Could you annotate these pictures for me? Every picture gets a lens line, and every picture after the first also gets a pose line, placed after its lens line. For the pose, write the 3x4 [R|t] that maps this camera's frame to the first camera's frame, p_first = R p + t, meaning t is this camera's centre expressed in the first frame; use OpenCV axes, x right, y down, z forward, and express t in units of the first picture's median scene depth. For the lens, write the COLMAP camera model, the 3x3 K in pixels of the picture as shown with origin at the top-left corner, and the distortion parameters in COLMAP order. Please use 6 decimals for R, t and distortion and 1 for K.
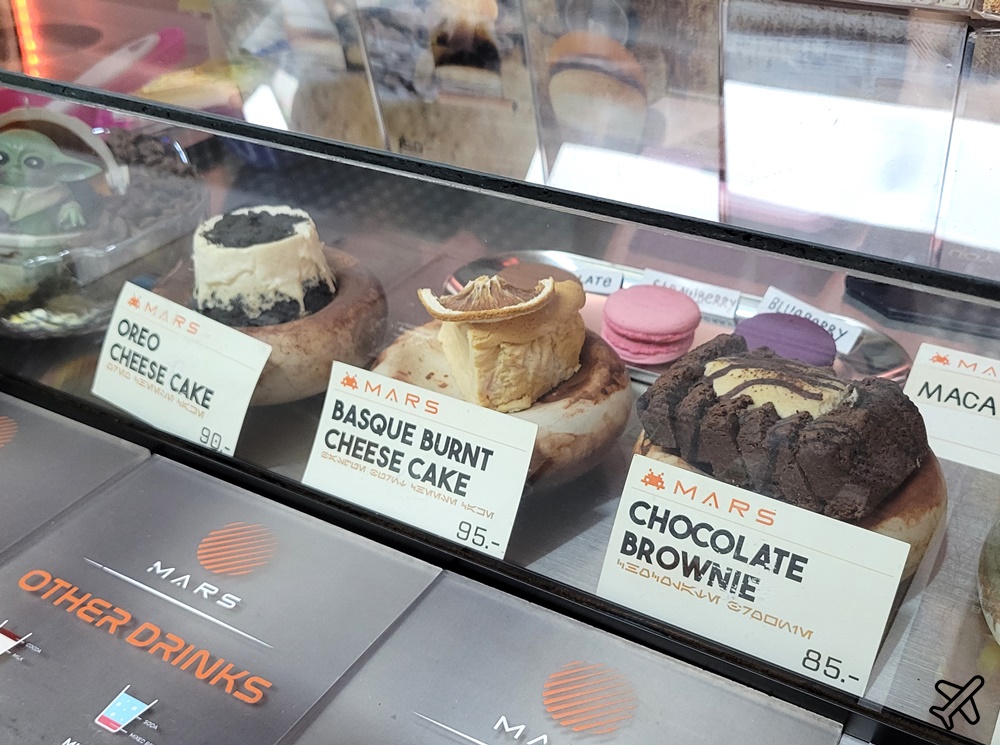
lens RADIAL K [[1133.0, 0, 500.0], [0, 1133.0, 372.5], [0, 0, 1]] dist [0.012447, 0.002659]
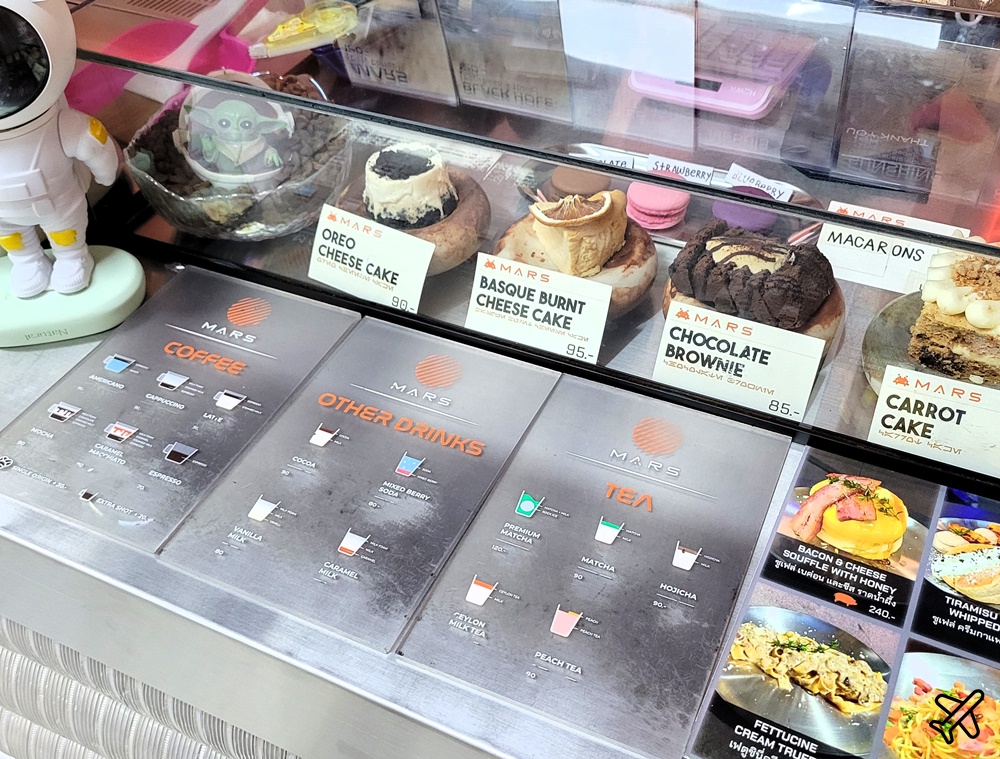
lens RADIAL K [[1158.9, 0, 496.3], [0, 1158.9, 355.8], [0, 0, 1]] dist [0.044748, 0.003467]
pose [[0.993878, -0.084904, 0.070692, -0.266843], [0.069378, 0.977595, 0.198735, -0.206368], [-0.085982, -0.192613, 0.977500, -0.703339]]
